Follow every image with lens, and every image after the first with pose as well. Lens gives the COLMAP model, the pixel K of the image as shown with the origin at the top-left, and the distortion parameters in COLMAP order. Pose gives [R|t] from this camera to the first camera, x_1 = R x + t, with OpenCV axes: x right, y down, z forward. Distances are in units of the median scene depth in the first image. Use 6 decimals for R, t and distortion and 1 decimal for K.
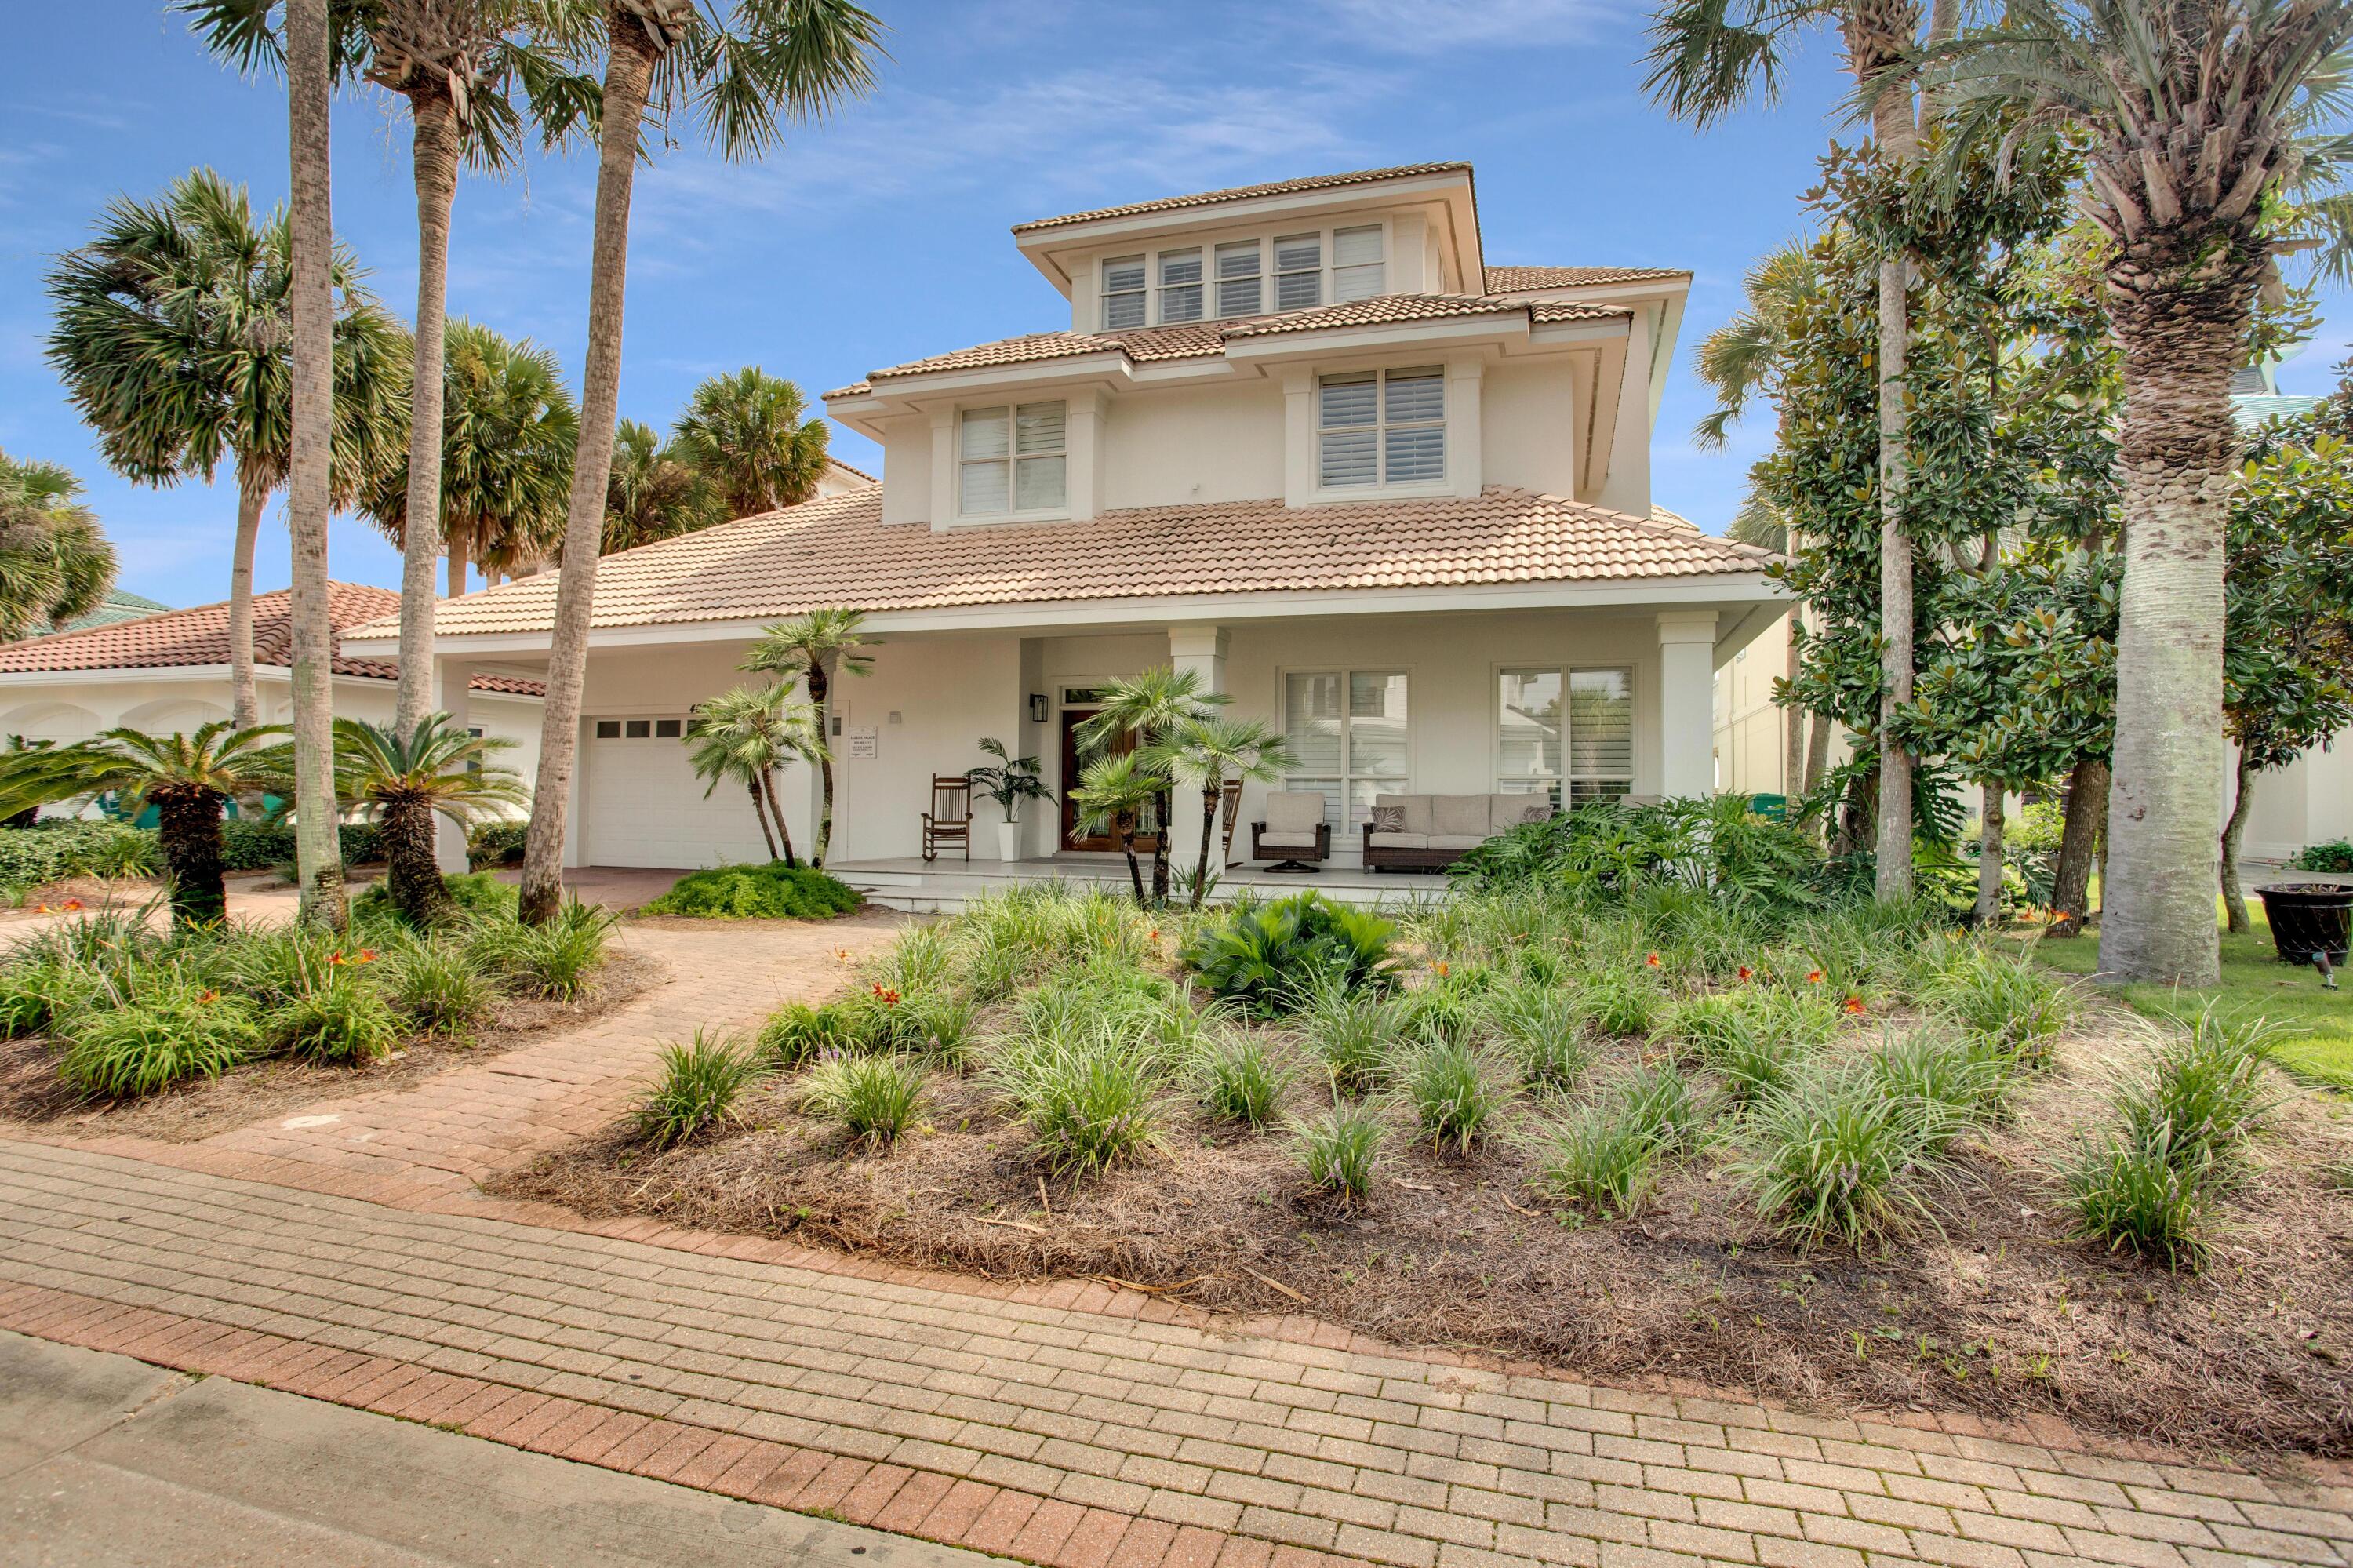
lens RADIAL K [[1169.1, 0, 1199.0], [0, 1169.1, 781.5], [0, 0, 1]] dist [-0.076784, 0.030525]
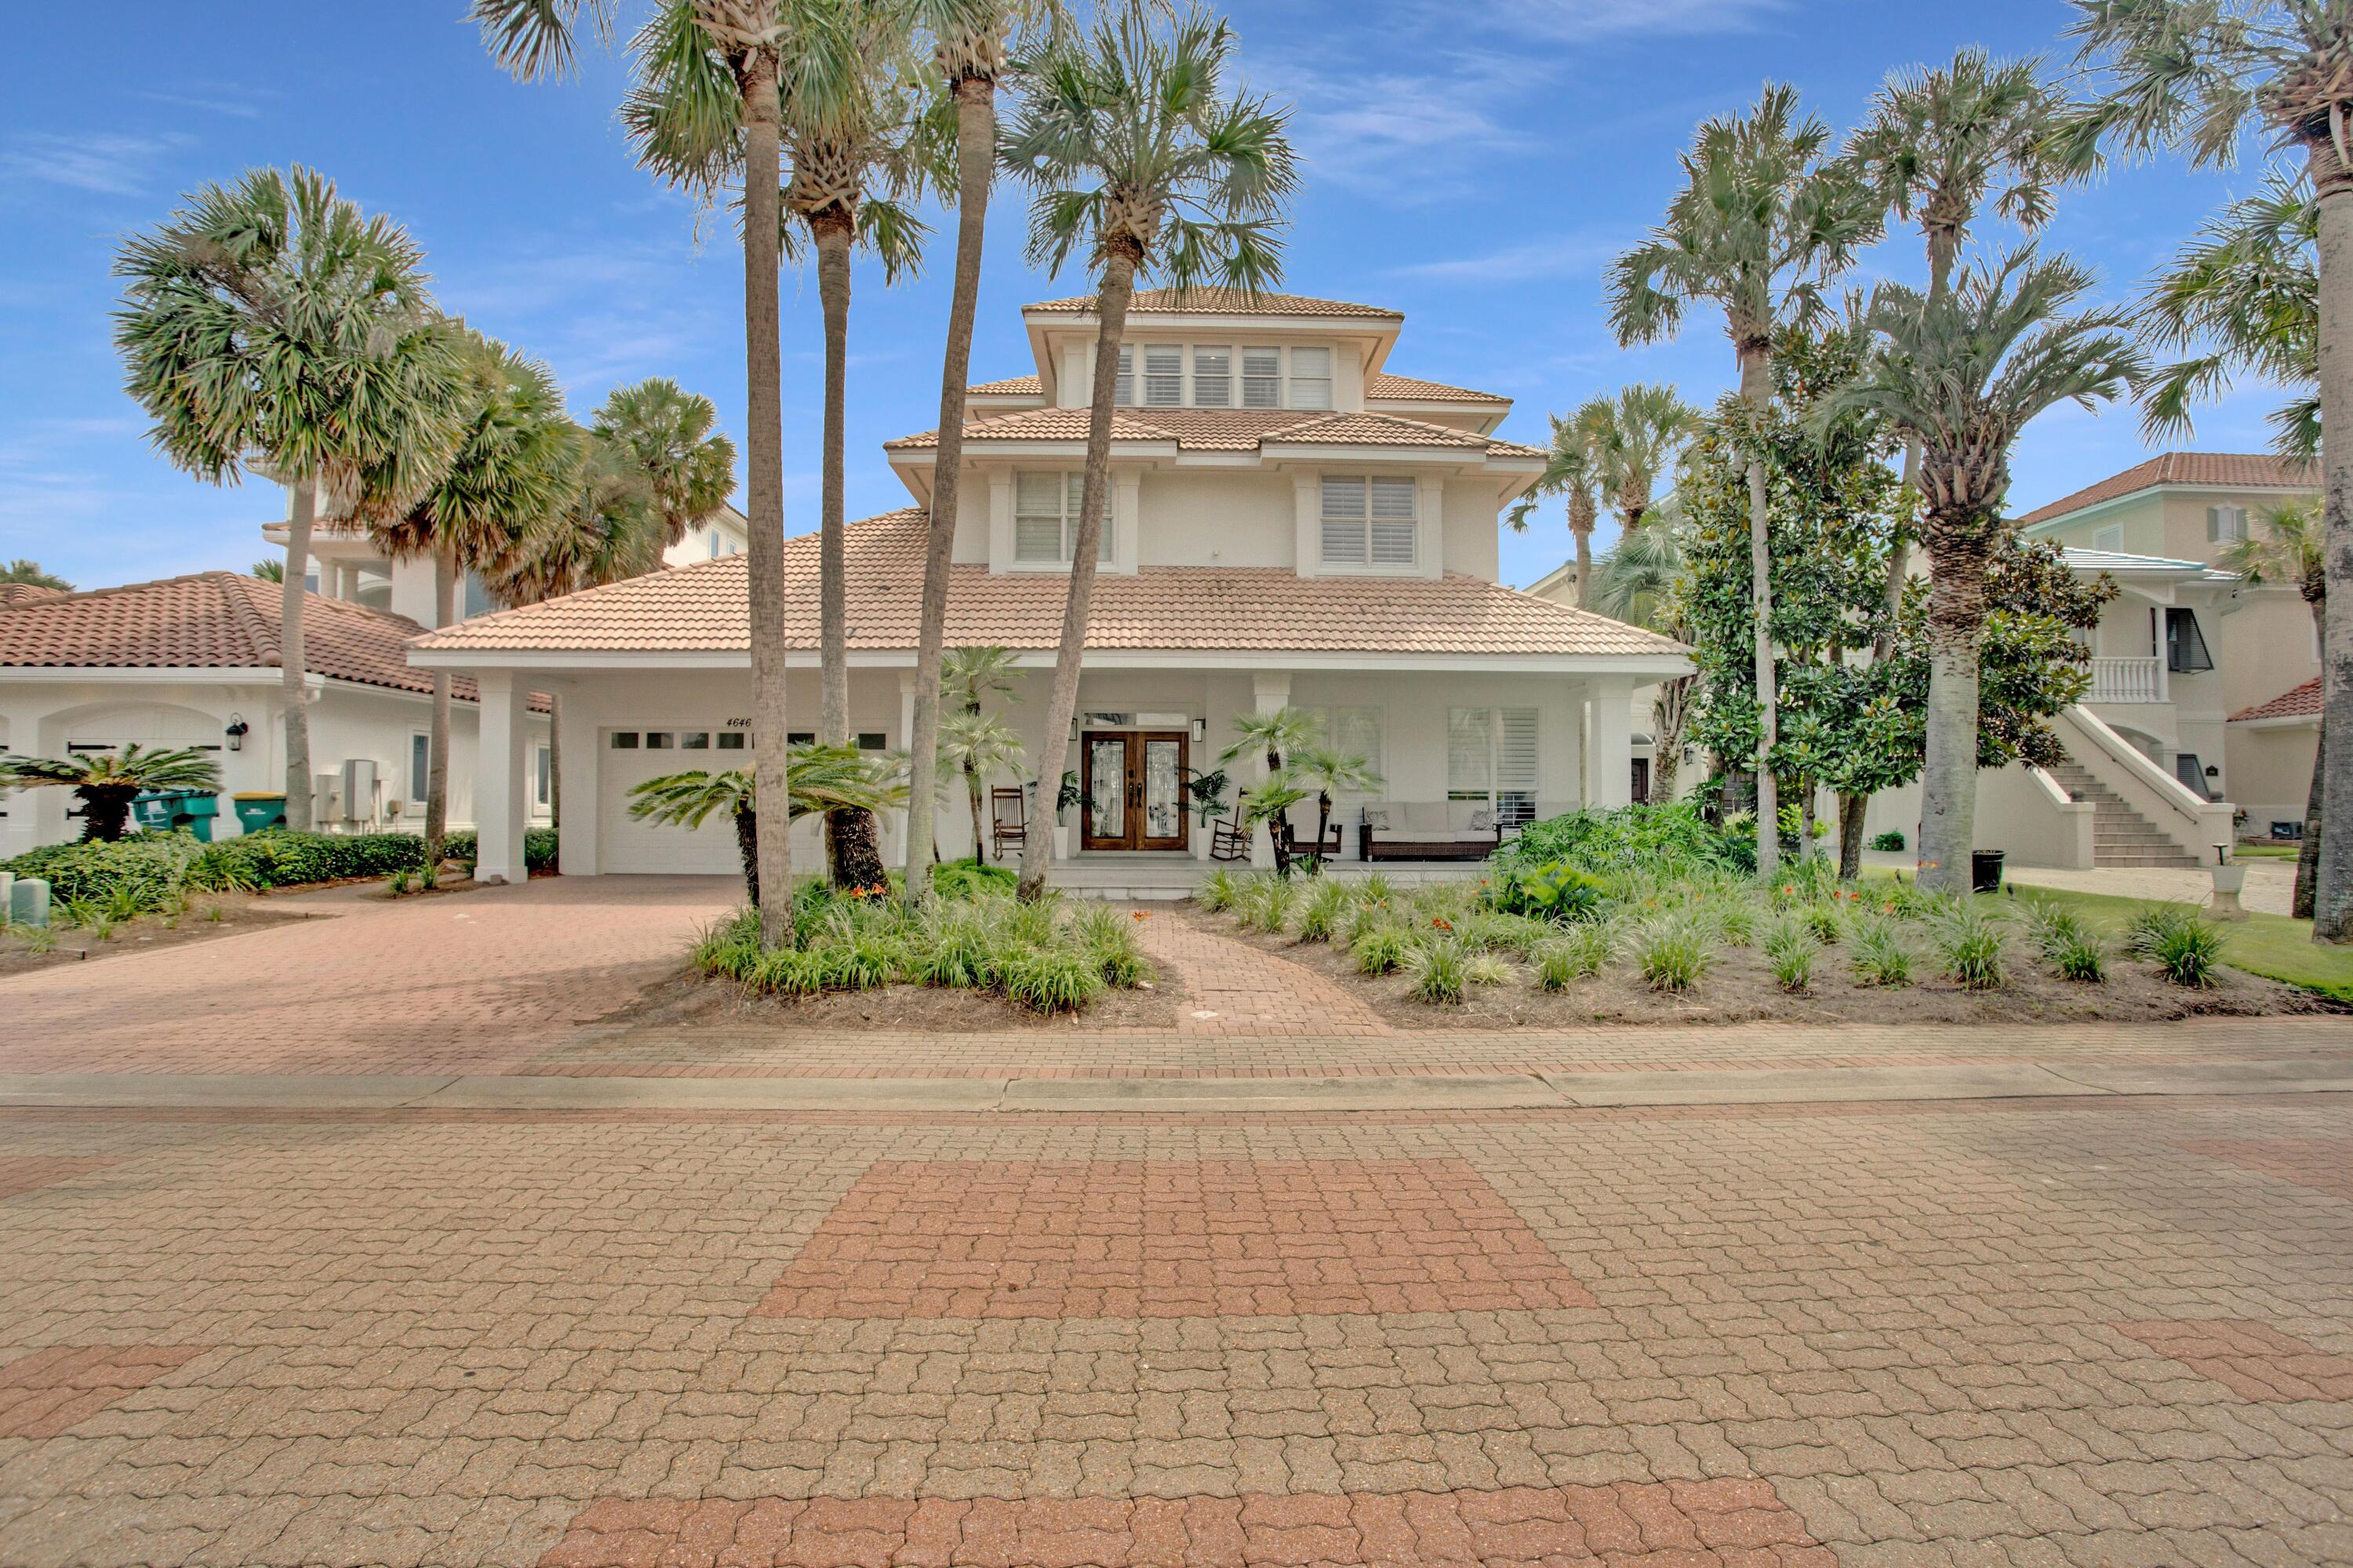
lens RADIAL K [[1174.4, 0, 1215.1], [0, 1174.4, 805.6], [0, 0, 1]] dist [-0.107220, 0.050165]
pose [[0.944147, -0.004104, 0.329498, -0.463764], [-0.000429, 0.999906, 0.013685, -0.002312], [-0.329524, -0.013062, 0.944057, -0.194805]]
